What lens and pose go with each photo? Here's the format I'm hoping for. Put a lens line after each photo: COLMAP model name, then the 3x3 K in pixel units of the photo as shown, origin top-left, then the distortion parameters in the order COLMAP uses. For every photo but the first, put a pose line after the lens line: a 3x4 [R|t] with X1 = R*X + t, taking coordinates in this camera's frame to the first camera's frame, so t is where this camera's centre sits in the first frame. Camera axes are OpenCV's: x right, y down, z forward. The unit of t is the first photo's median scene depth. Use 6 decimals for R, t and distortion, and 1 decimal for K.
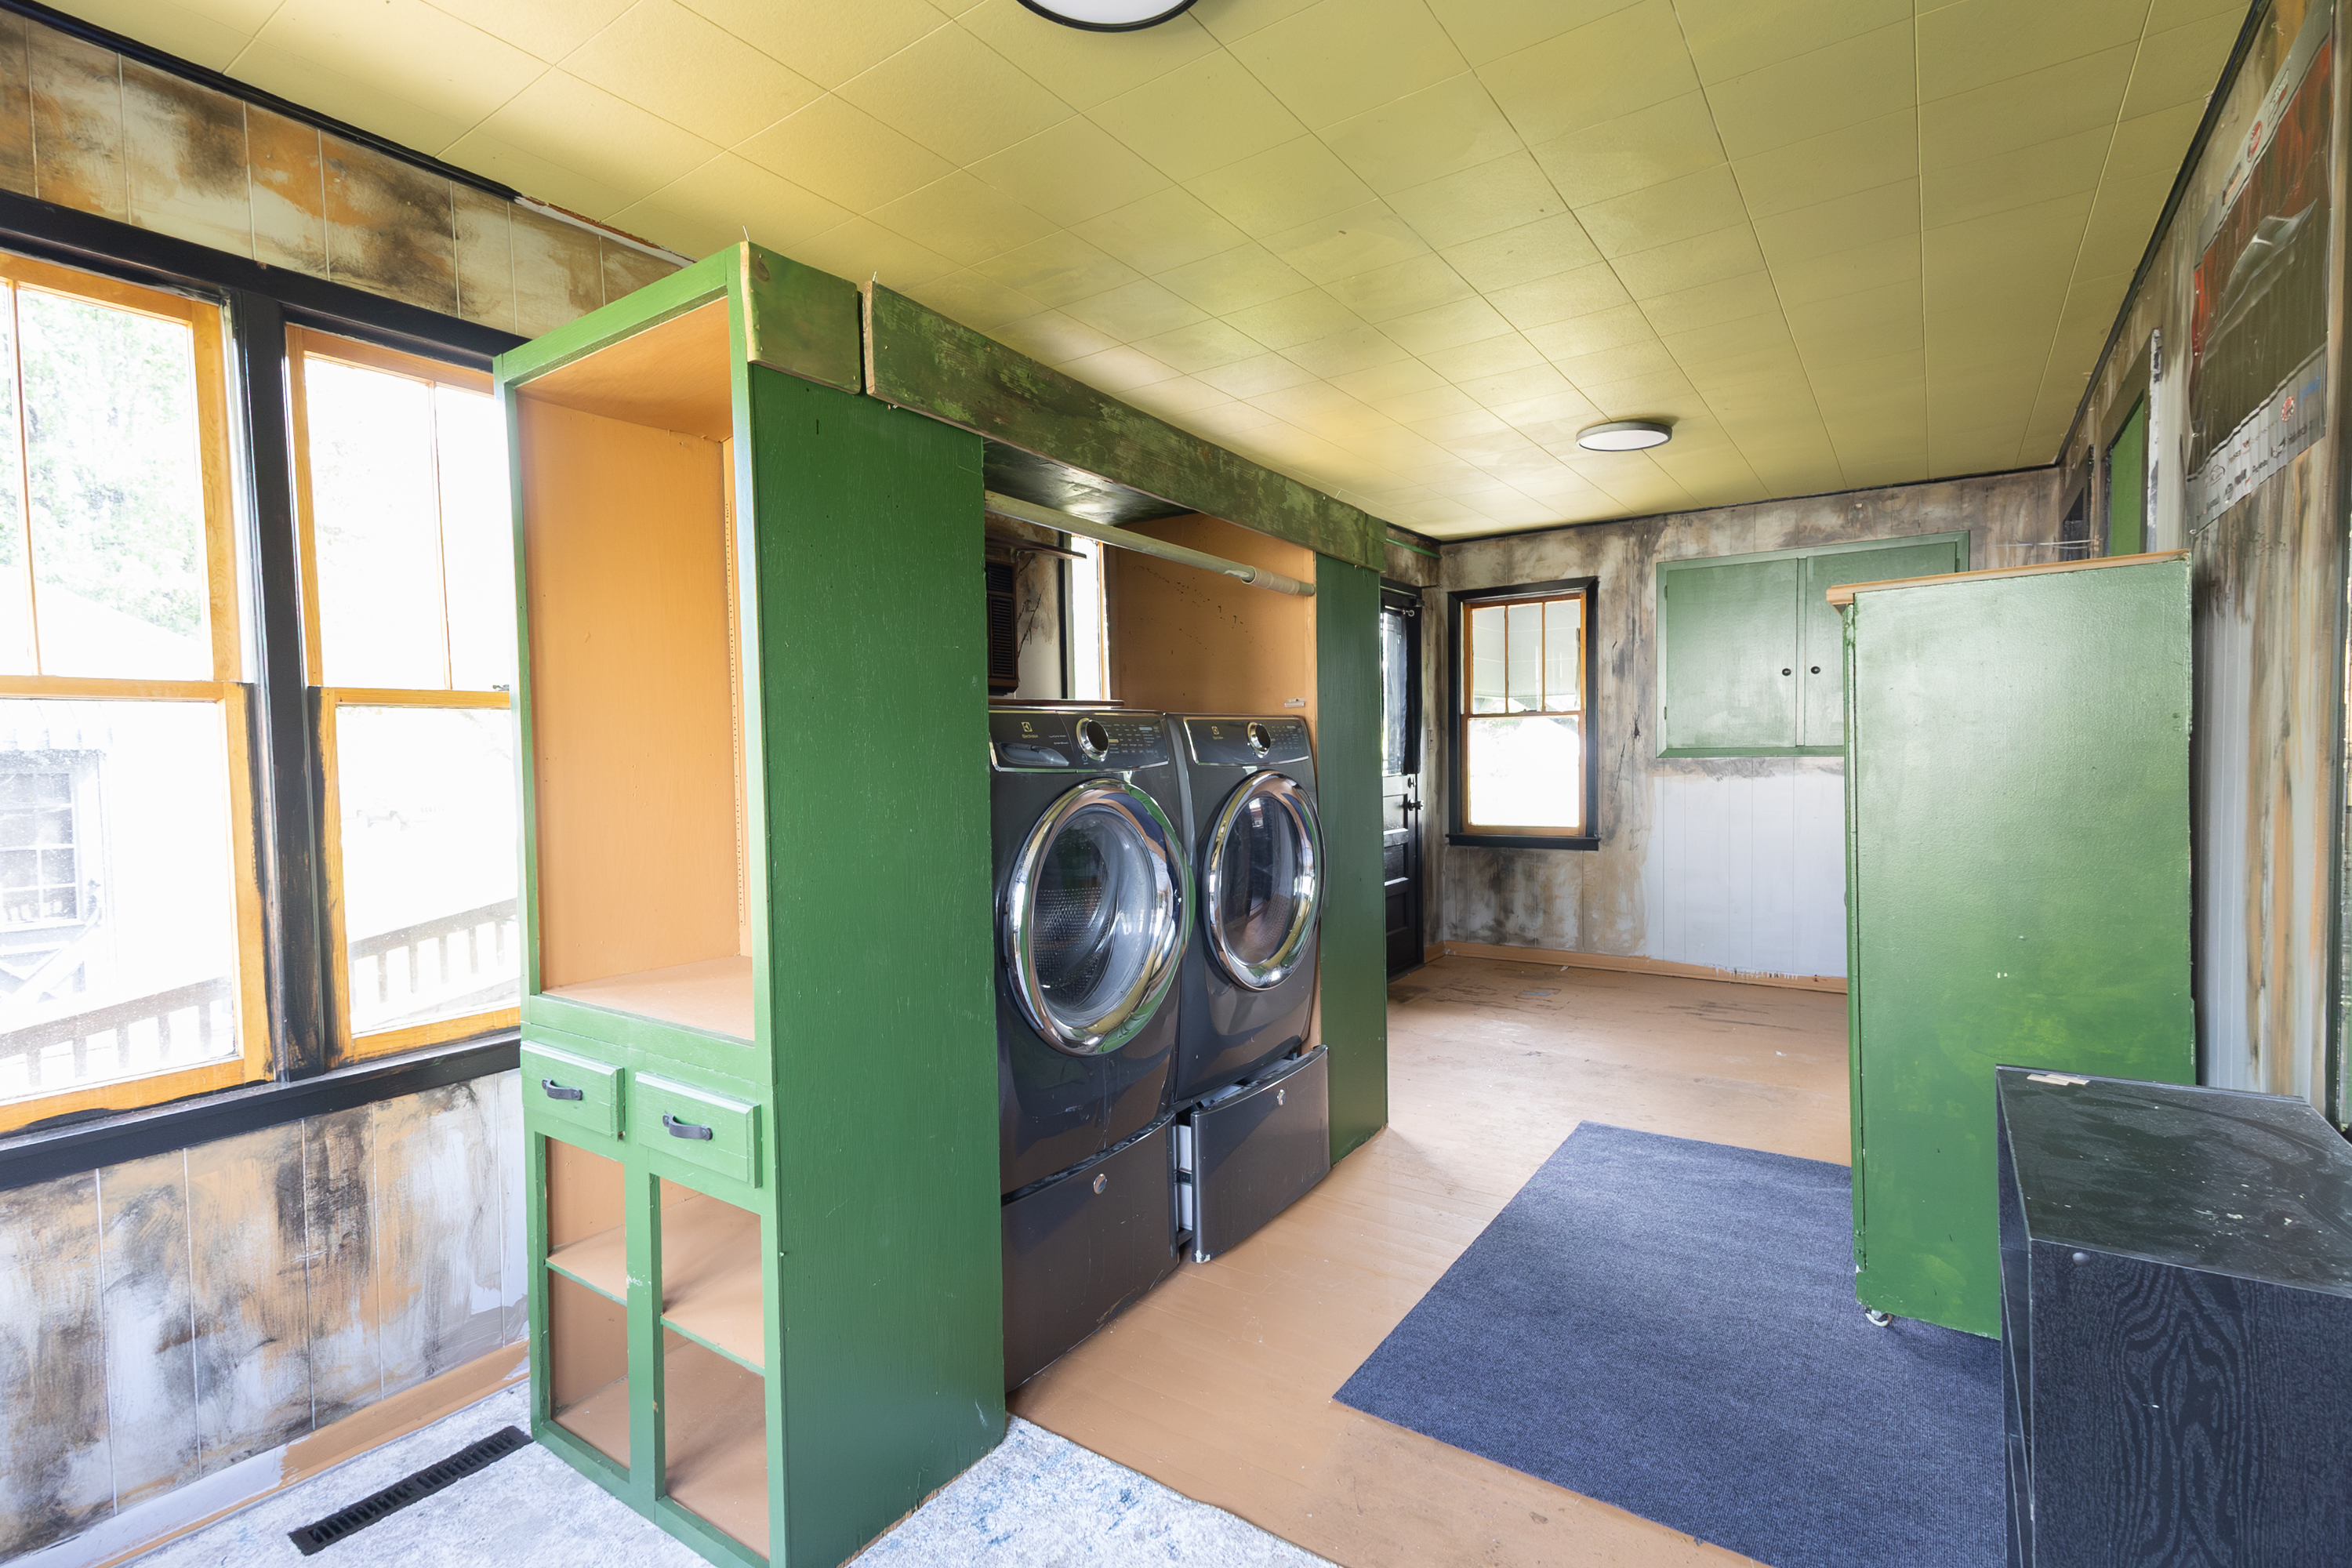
lens RADIAL K [[1070.8, 0, 1179.7], [0, 1070.8, 784.4], [0, 0, 1]] dist [-0.001119, 0.000248]
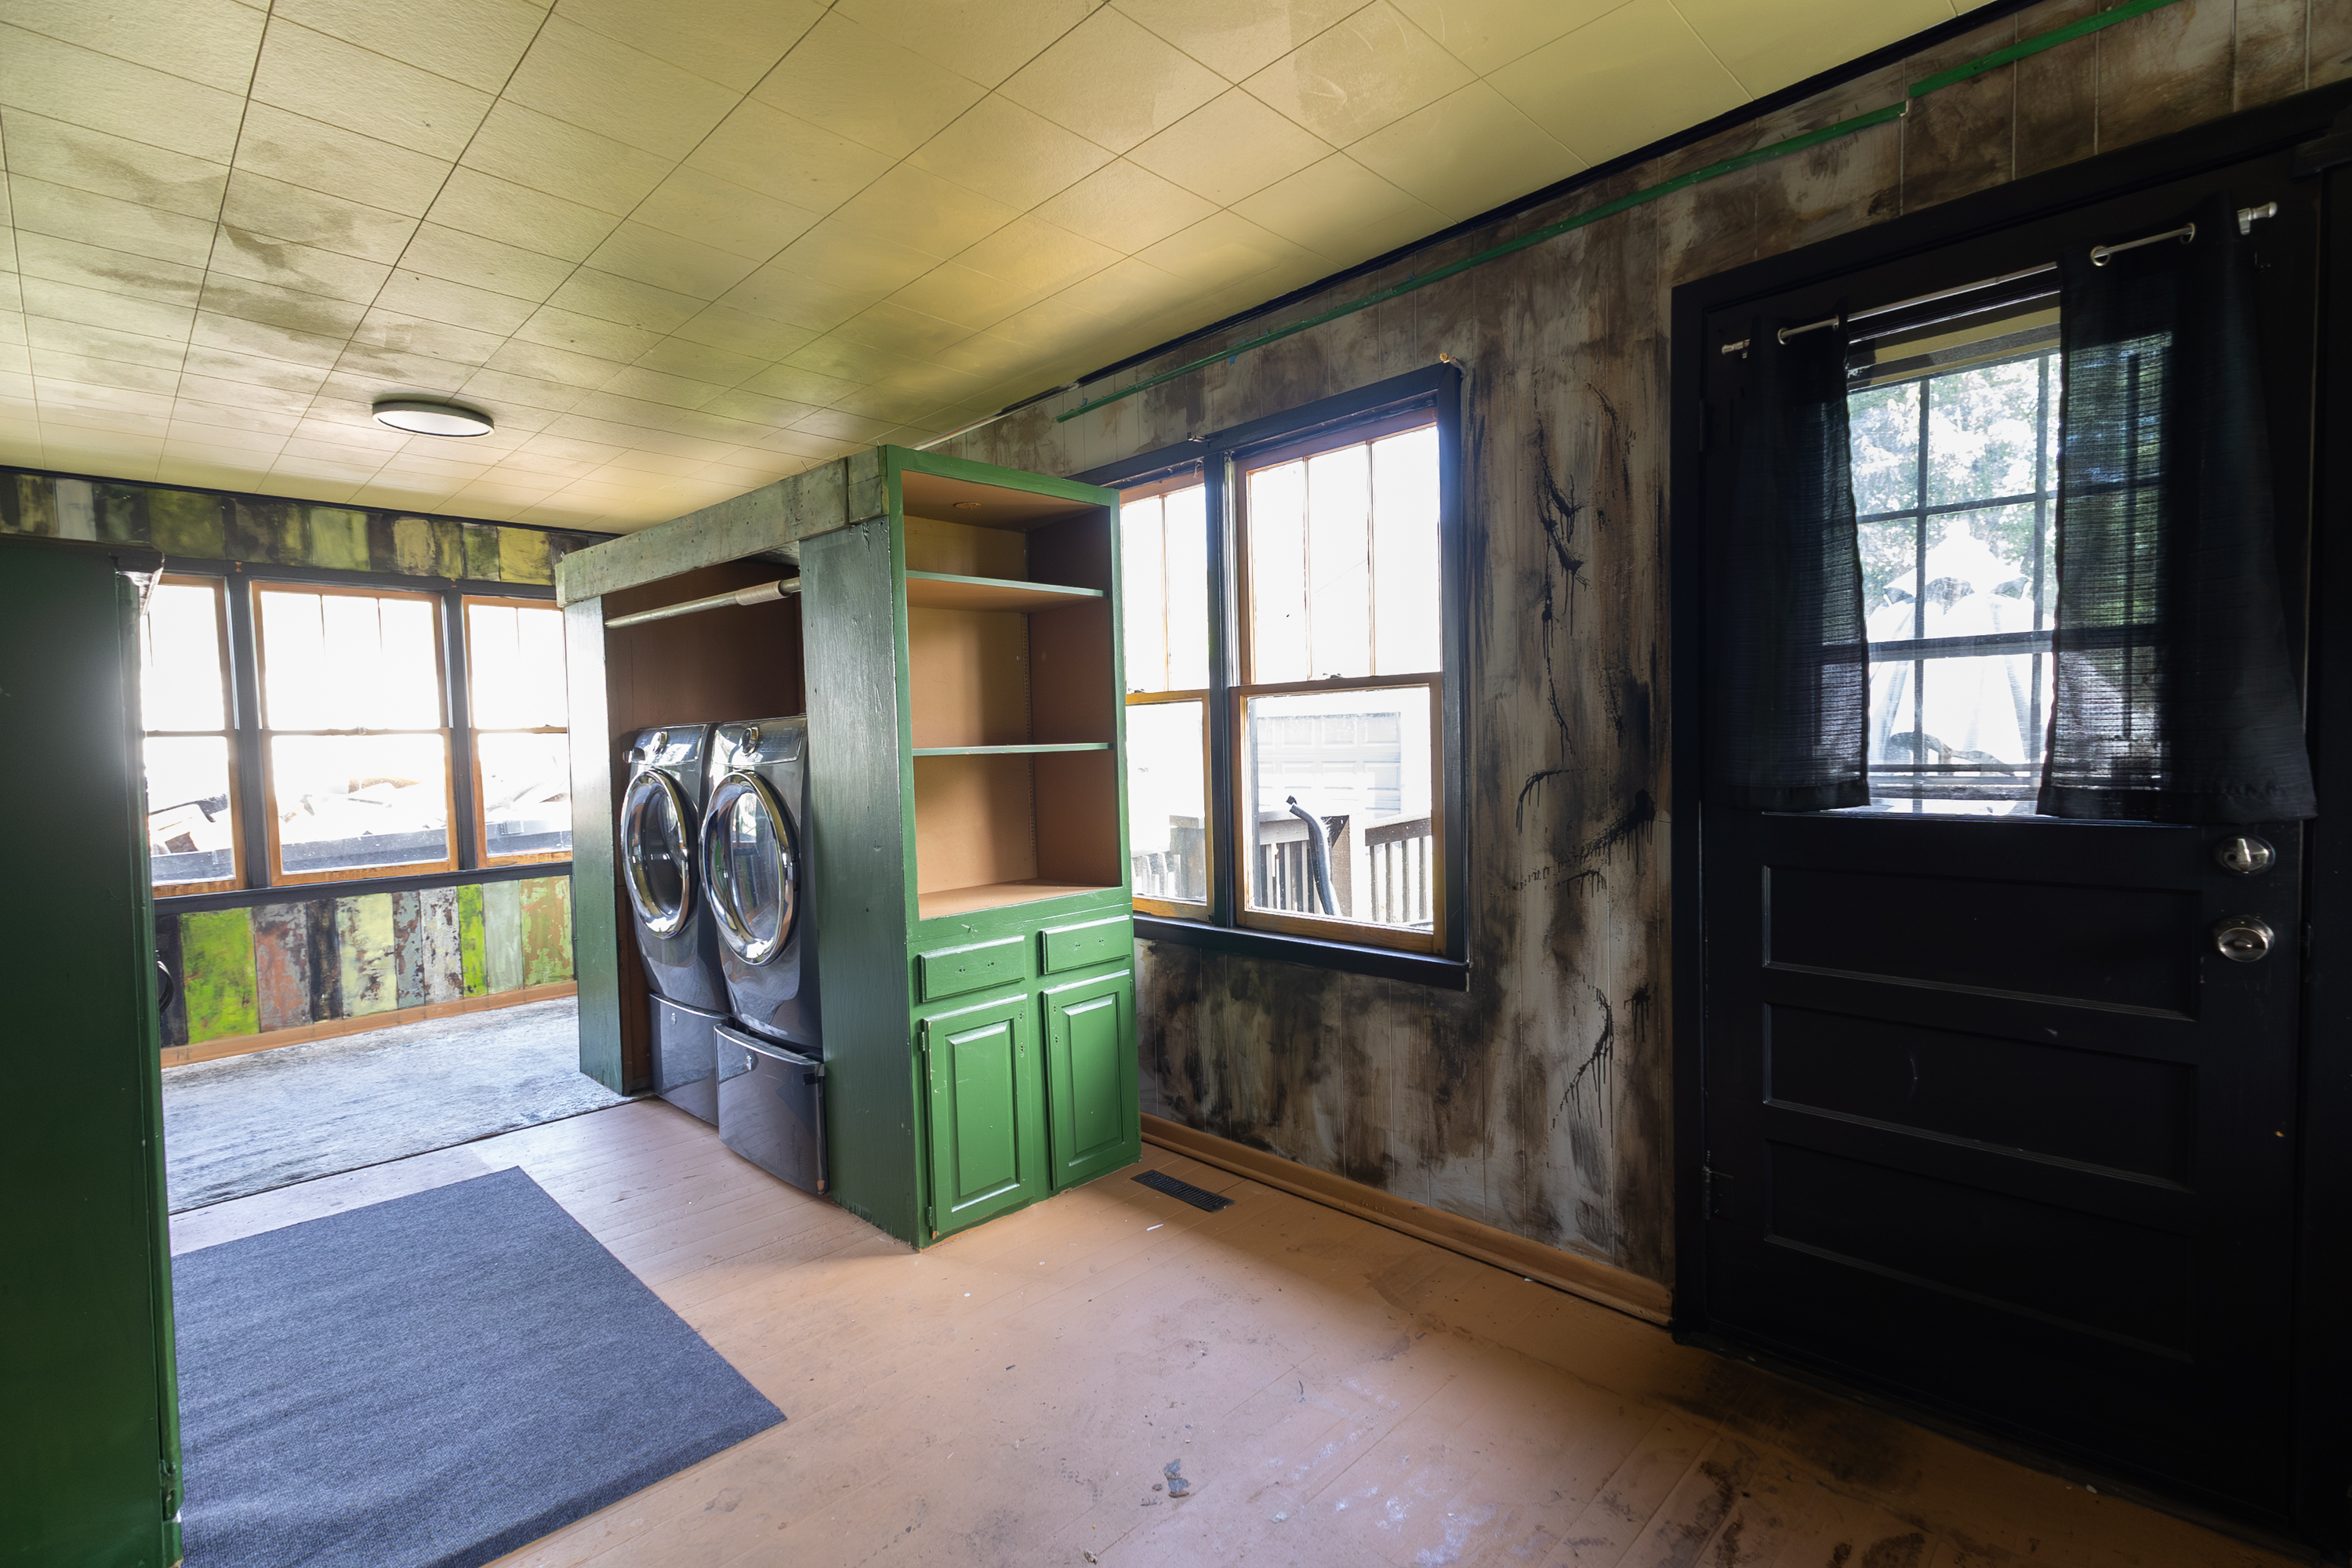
lens RADIAL K [[1070.8, 0, 1179.7], [0, 1070.8, 784.4], [0, 0, 1]] dist [-0.001119, 0.000248]
pose [[-0.166495, 0.065945, -0.983835, 0.813300], [-0.011421, 0.997565, 0.068798, -0.052703], [0.985976, 0.022691, -0.165336, 1.201922]]
